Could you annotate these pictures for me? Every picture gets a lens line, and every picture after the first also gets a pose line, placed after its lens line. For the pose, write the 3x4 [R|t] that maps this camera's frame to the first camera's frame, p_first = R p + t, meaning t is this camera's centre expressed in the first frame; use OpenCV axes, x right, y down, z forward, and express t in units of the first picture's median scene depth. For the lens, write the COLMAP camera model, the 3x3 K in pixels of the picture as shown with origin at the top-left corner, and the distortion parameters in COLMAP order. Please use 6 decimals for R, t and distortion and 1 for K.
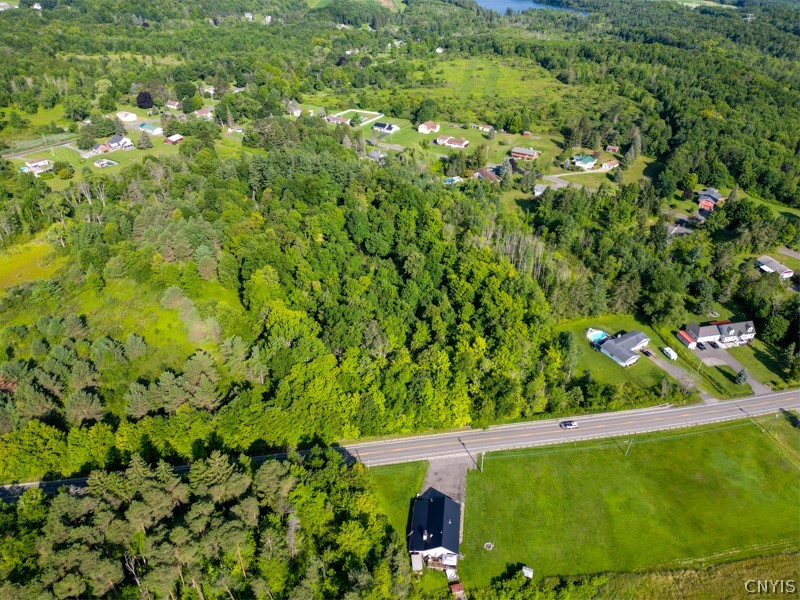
lens RADIAL K [[559.5, 0, 400.6], [0, 559.5, 302.1], [0, 0, 1]] dist [0.073262, -0.064141]
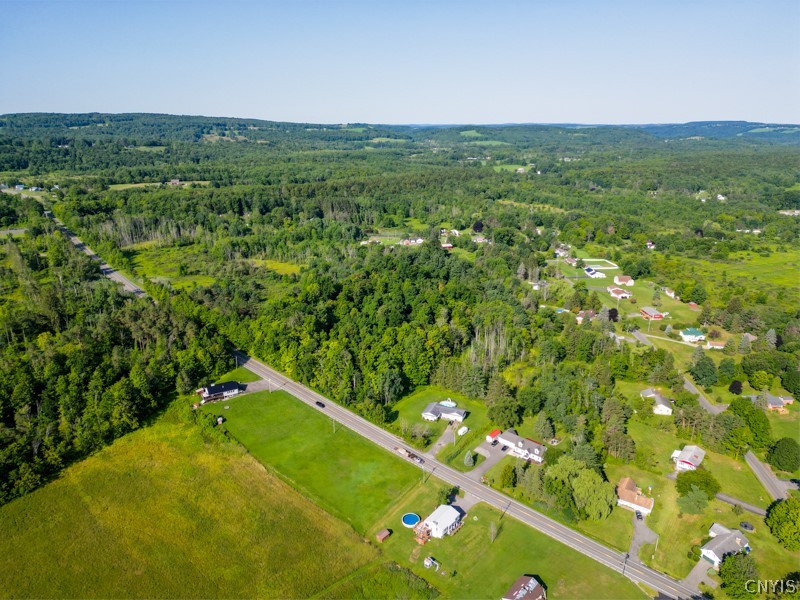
lens RADIAL K [[559.5, 0, 398.8], [0, 559.5, 298.5], [0, 0, 1]] dist [0.073262, -0.064141]
pose [[0.595653, 0.249337, -0.763563, 1.168289], [-0.447182, 0.892601, -0.057372, -0.031877], [0.667252, 0.375626, 0.643179, 0.010246]]
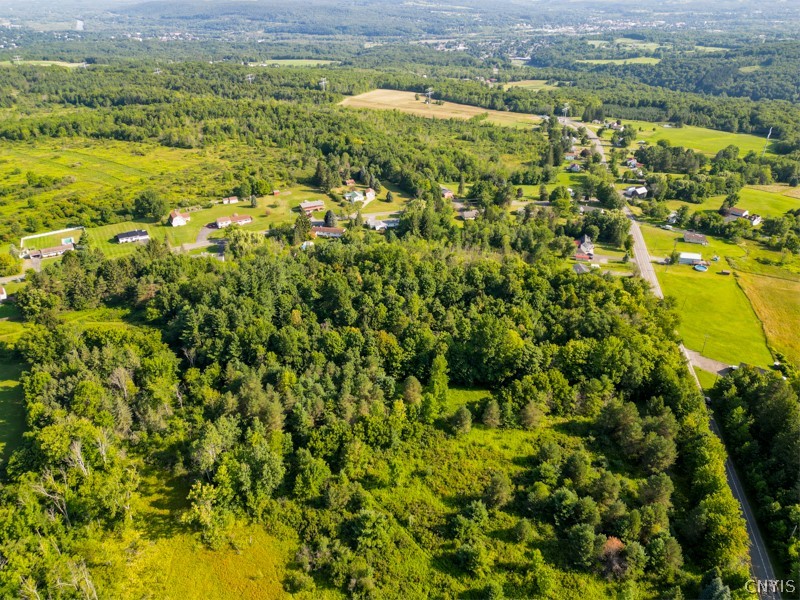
lens RADIAL K [[559.5, 0, 399.6], [0, 559.5, 298.5], [0, 0, 1]] dist [0.073262, -0.064141]
pose [[0.472723, -0.421333, 0.773958, -0.970389], [0.483147, 0.858434, 0.172222, -0.343405], [-0.736955, 0.292522, 0.609367, 0.434600]]
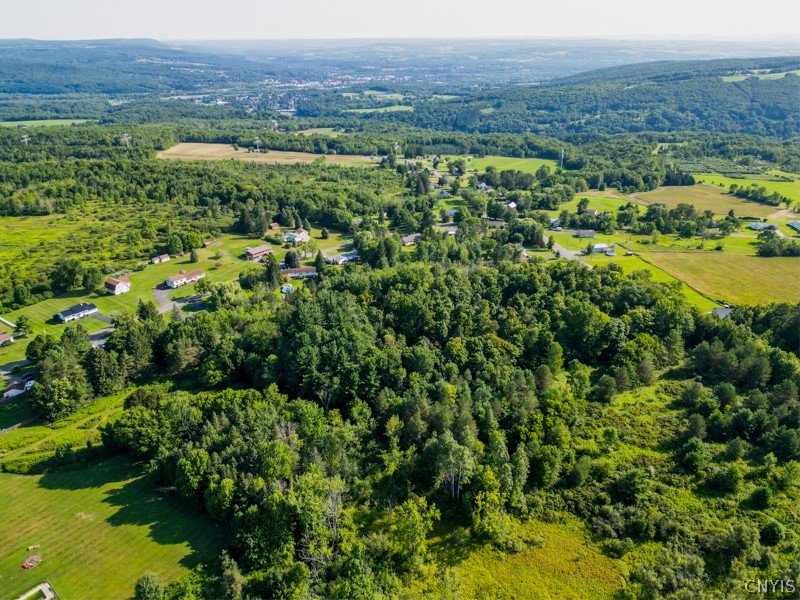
lens RADIAL K [[559.5, 0, 398.2], [0, 559.5, 301.4], [0, 0, 1]] dist [0.073262, -0.064141]
pose [[0.064698, -0.407427, 0.910943, -1.176367], [0.549401, 0.776594, 0.308318, -0.591123], [-0.833050, 0.480526, 0.274085, 0.880496]]
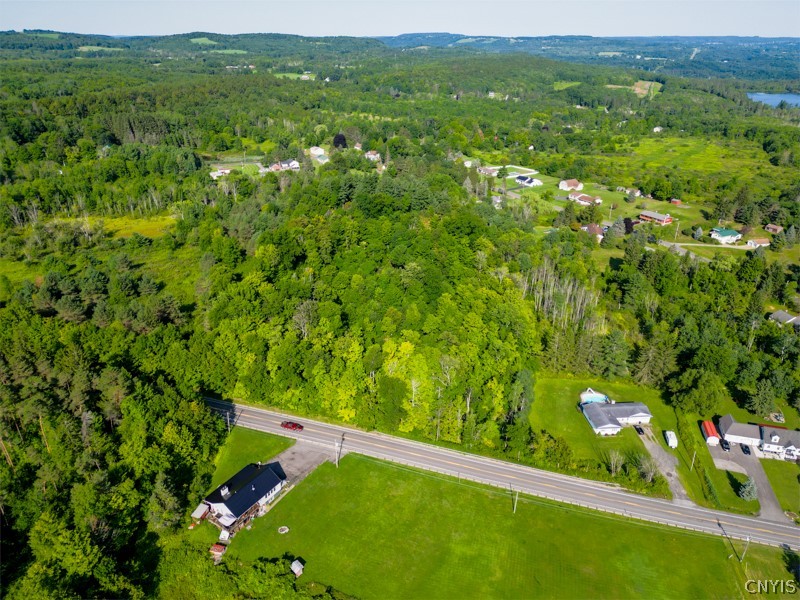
lens RADIAL K [[559.5, 0, 400.4], [0, 559.5, 299.3], [0, 0, 1]] dist [0.073262, -0.064141]
pose [[0.894584, 0.195154, -0.402039, 0.389506], [-0.250430, 0.964008, -0.089297, 0.063347], [0.370142, 0.180566, 0.911258, 0.098751]]
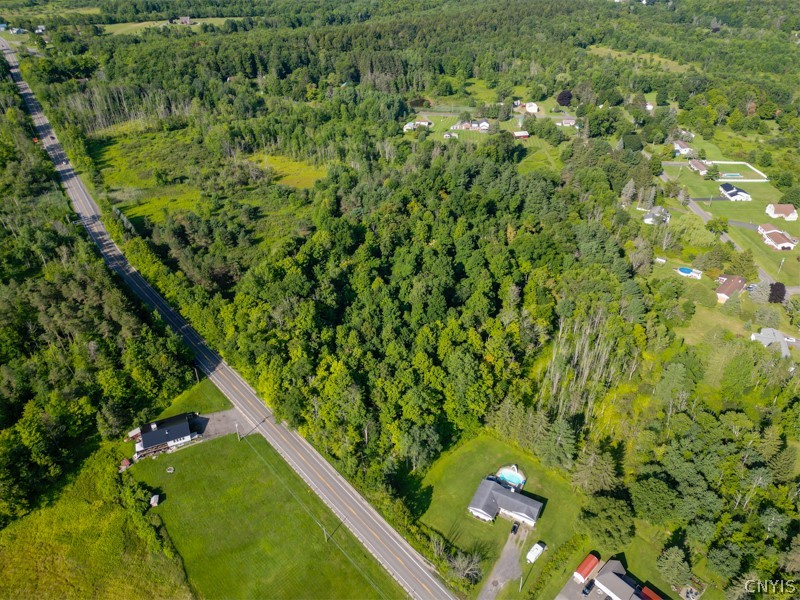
lens RADIAL K [[559.5, 0, 400.4], [0, 559.5, 297.2], [0, 0, 1]] dist [0.073262, -0.064141]
pose [[0.511824, 0.479108, -0.713086, 0.706360], [-0.472848, 0.850113, 0.231782, -0.268546], [0.717252, 0.218550, 0.661653, 0.278245]]
